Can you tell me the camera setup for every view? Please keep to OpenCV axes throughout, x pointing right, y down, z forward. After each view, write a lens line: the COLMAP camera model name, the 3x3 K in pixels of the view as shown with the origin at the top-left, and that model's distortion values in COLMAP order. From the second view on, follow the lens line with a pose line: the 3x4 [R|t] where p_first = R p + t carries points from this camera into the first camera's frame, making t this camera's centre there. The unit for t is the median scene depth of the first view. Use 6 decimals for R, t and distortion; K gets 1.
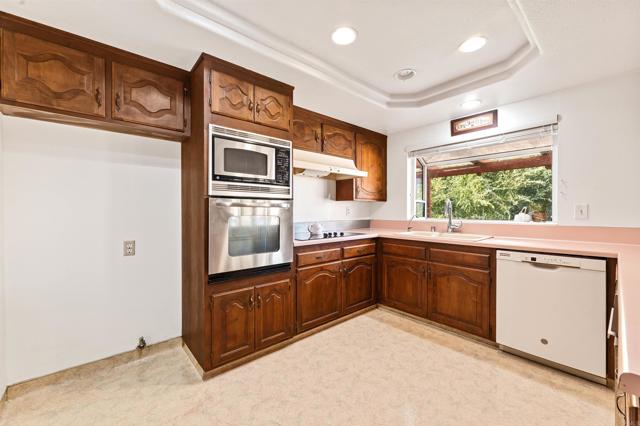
lens RADIAL K [[256.5, 0, 324.9], [0, 256.5, 211.0], [0, 0, 1]] dist [0.000875, -0.000452]
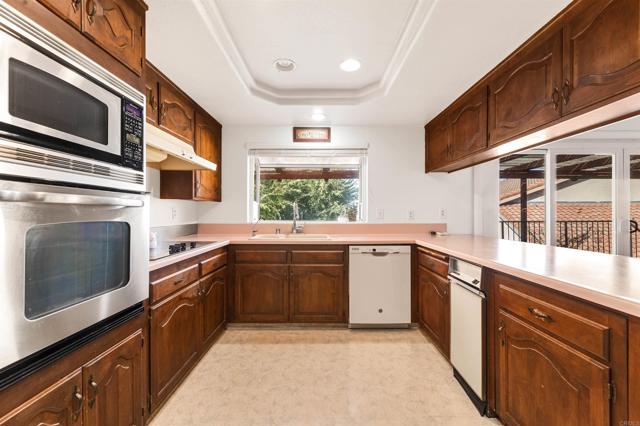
lens RADIAL K [[256.5, 0, 320.3], [0, 256.5, 213.6], [0, 0, 1]] dist [0.000875, -0.000452]
pose [[0.664054, -0.000777, 0.747684, -0.289849], [-0.000663, 0.999998, 0.001628, 0.000543], [-0.747684, -0.001577, 0.664052, 0.288630]]
